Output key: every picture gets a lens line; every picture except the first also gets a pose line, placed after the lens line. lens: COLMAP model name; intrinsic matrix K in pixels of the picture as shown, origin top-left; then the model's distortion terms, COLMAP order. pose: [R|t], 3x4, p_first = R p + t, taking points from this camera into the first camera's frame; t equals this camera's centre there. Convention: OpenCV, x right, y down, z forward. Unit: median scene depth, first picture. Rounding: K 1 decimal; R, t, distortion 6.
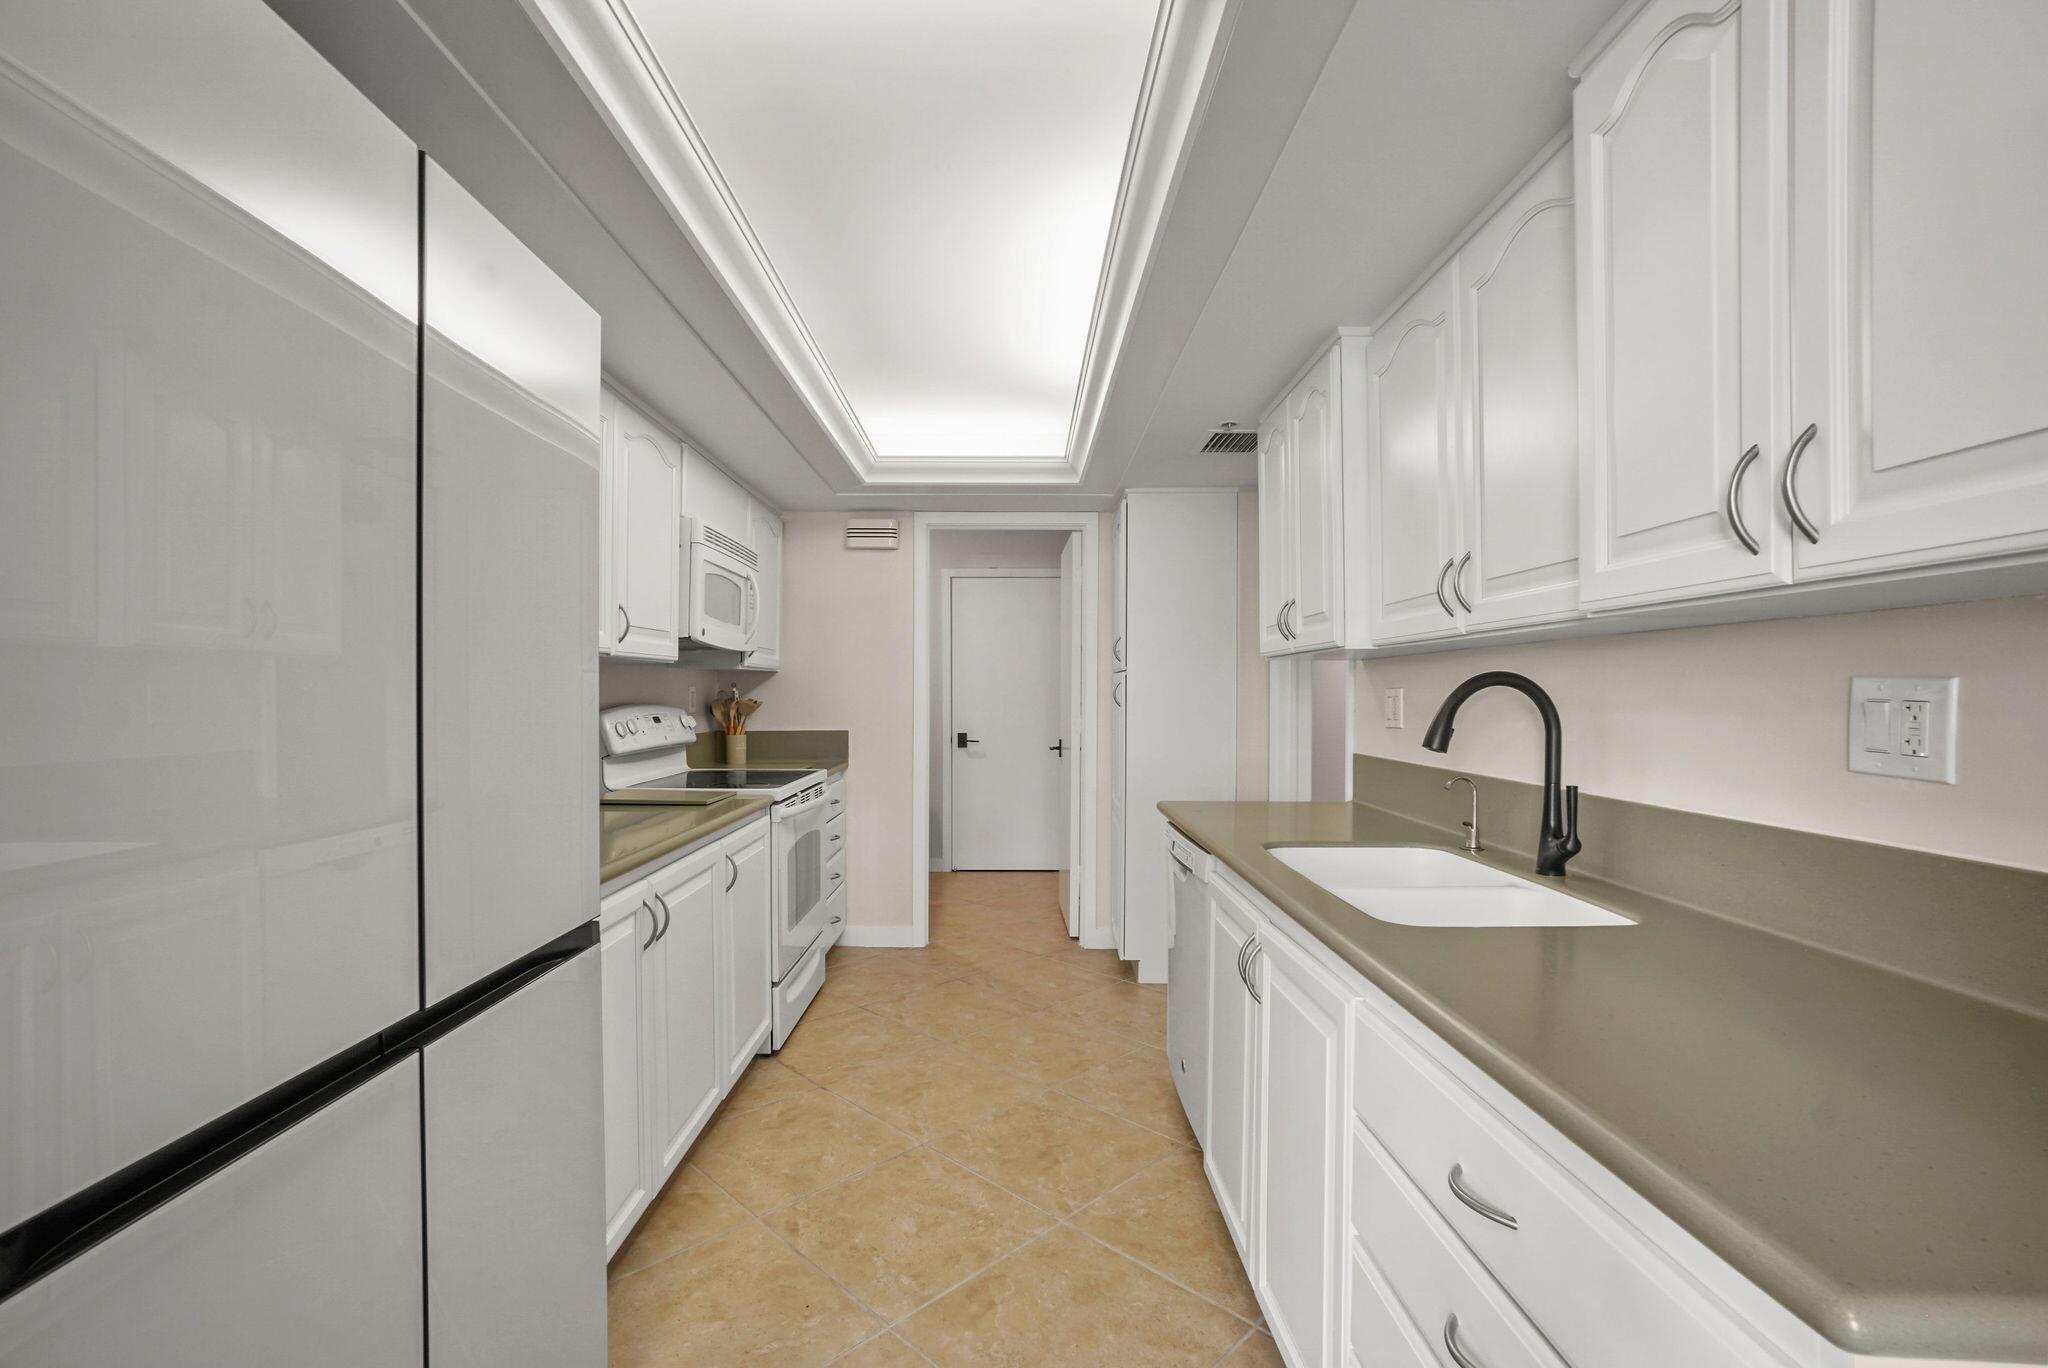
lens RADIAL K [[900.1, 0, 1005.4], [0, 900.1, 699.0], [0, 0, 1]] dist [-0.039310, 0.013456]
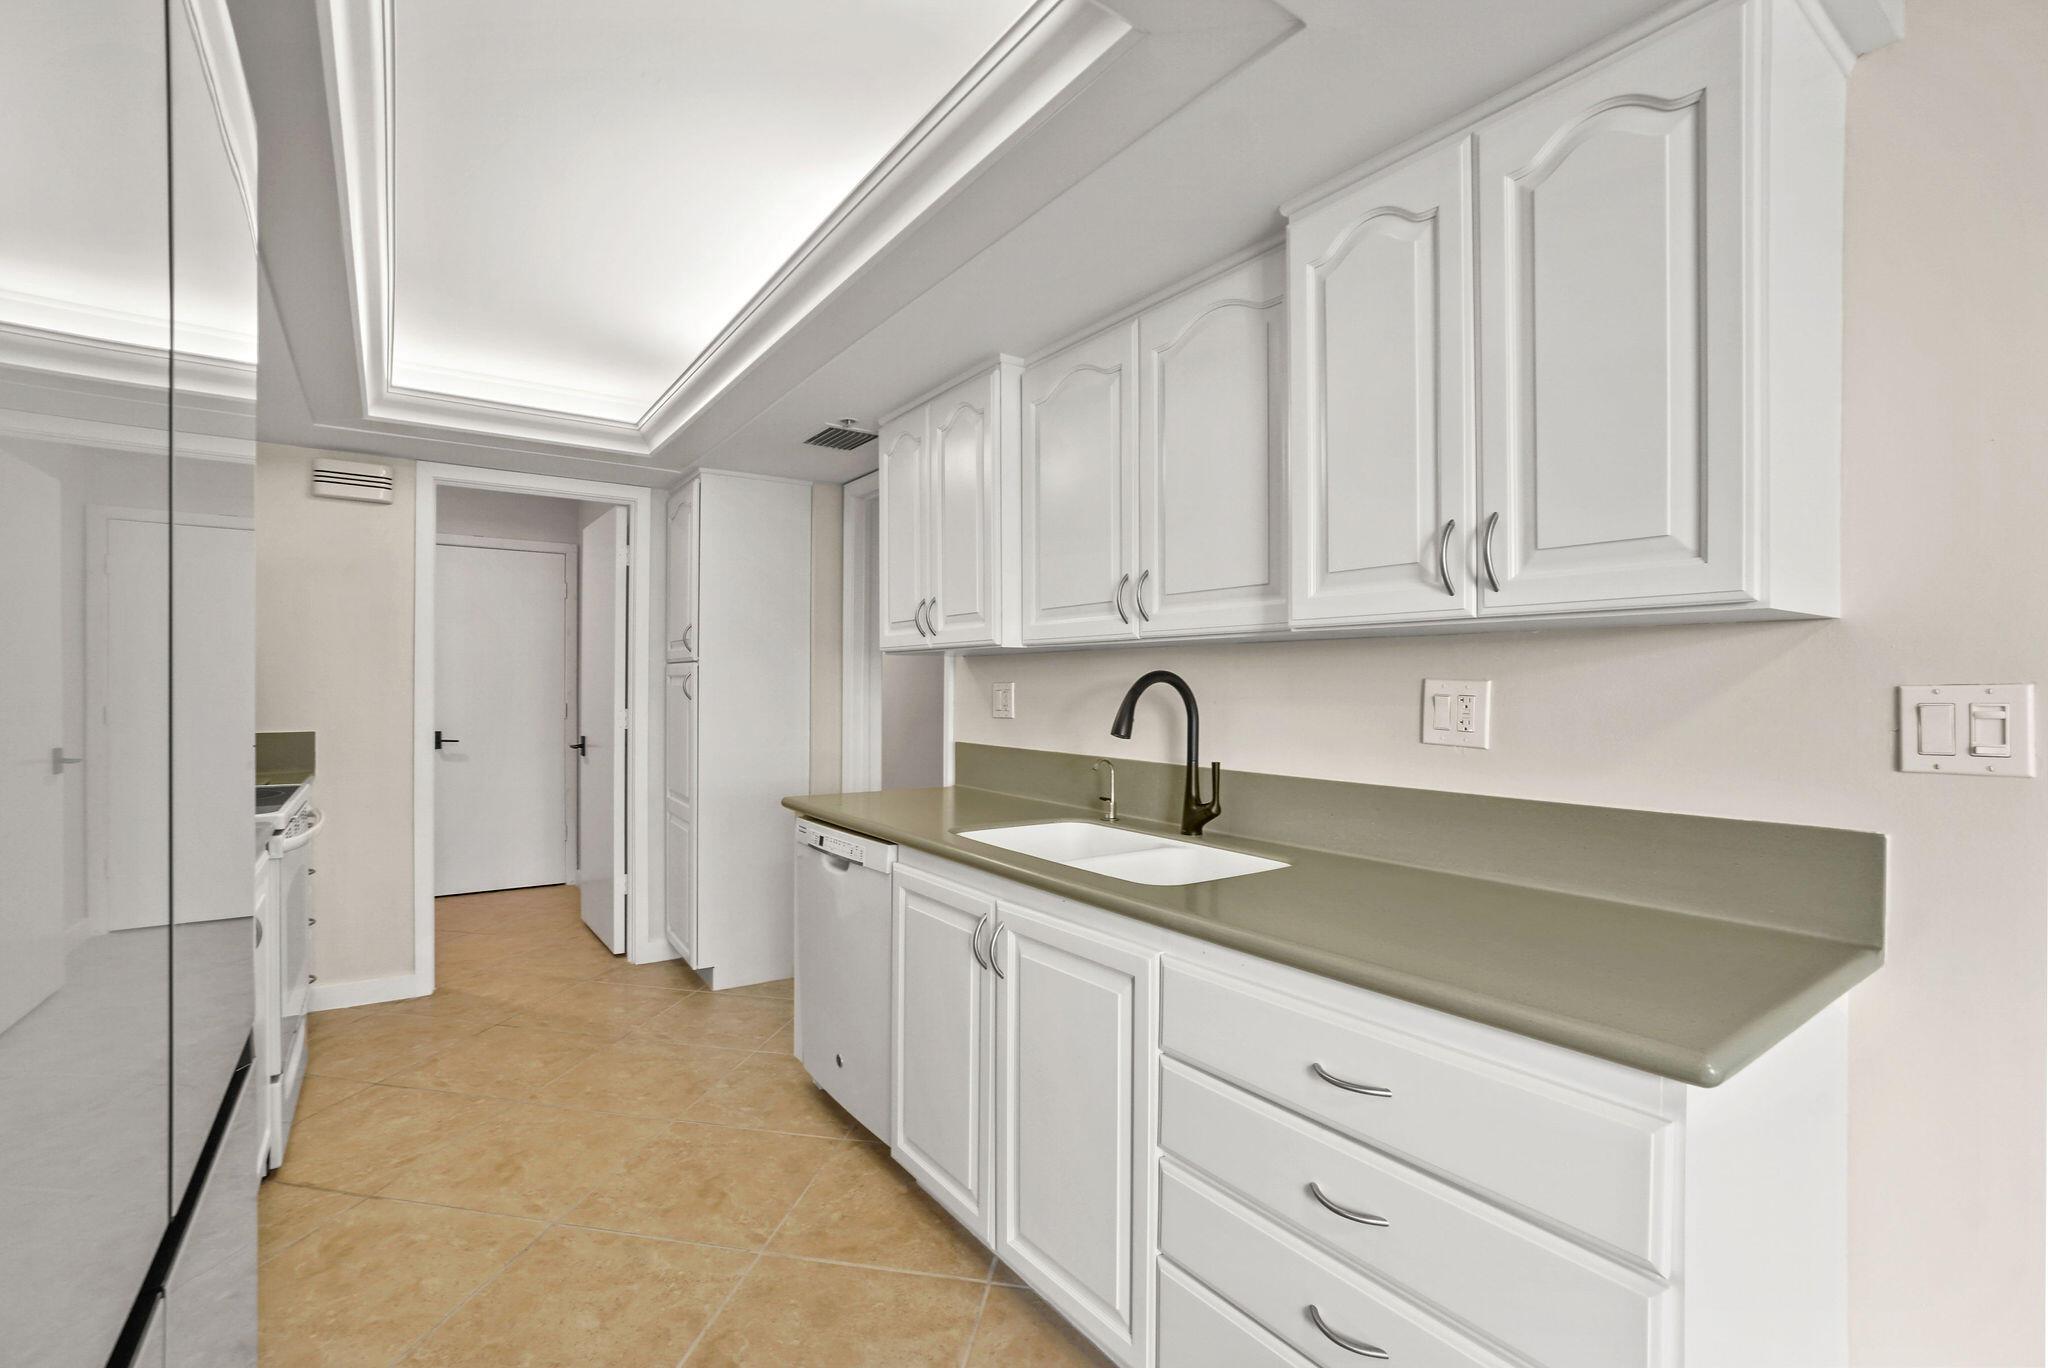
lens RADIAL K [[900.1, 0, 993.0], [0, 900.1, 688.8], [0, 0, 1]] dist [-0.039310, 0.013456]
pose [[0.823066, 0.001434, 0.567944, -0.209533], [-0.001091, 0.999999, -0.000943, -0.002867], [-0.567945, 0.000157, 0.823067, 0.077177]]
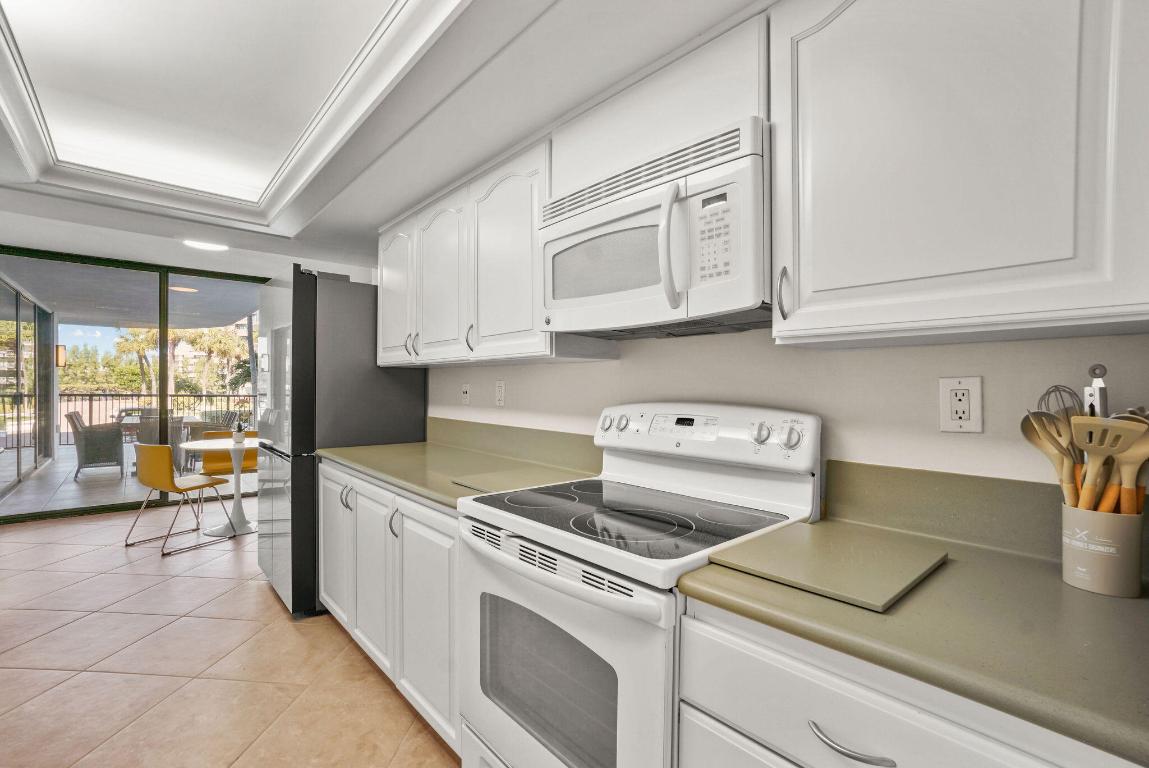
lens RADIAL K [[505.0, 0, 571.2], [0, 505.0, 388.5], [0, 0, 1]] dist [-0.039310, 0.013456]
pose [[-0.745785, 0.002628, -0.666181, -0.013420], [-0.007941, 0.999886, 0.012835, -0.016287], [0.666139, 0.014862, -0.745679, 1.829715]]
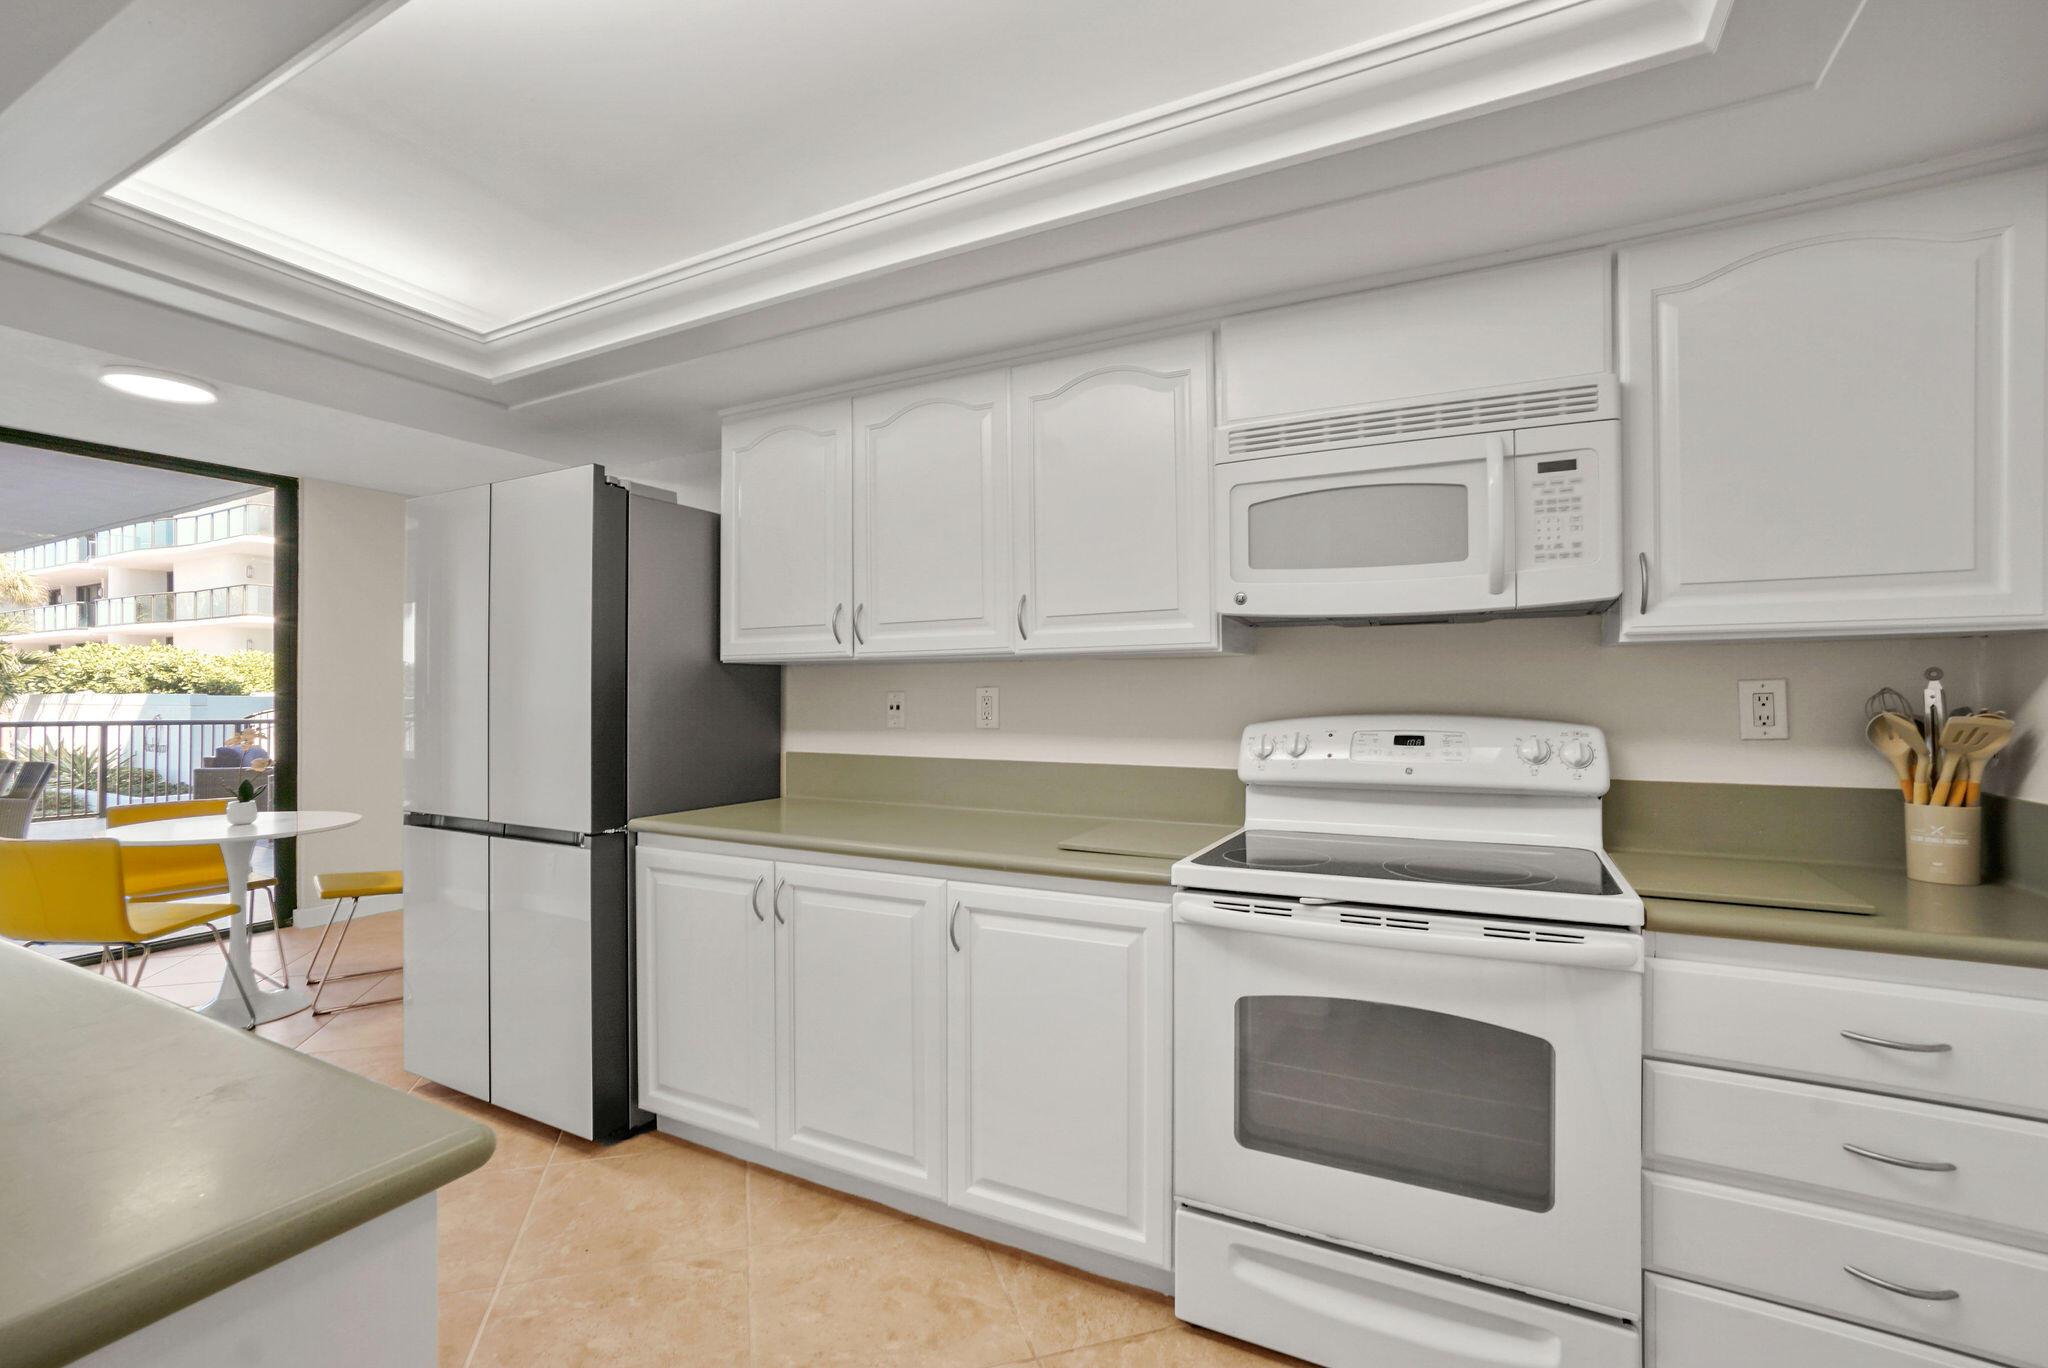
lens RADIAL K [[900.1, 0, 1003.3], [0, 900.1, 684.0], [0, 0, 1]] dist [-0.039310, 0.013456]
pose [[-0.467441, -0.006833, -0.883998, 0.390063], [-0.001768, 0.999975, -0.006794, -0.013881], [0.884023, -0.001613, -0.467441, 1.496971]]
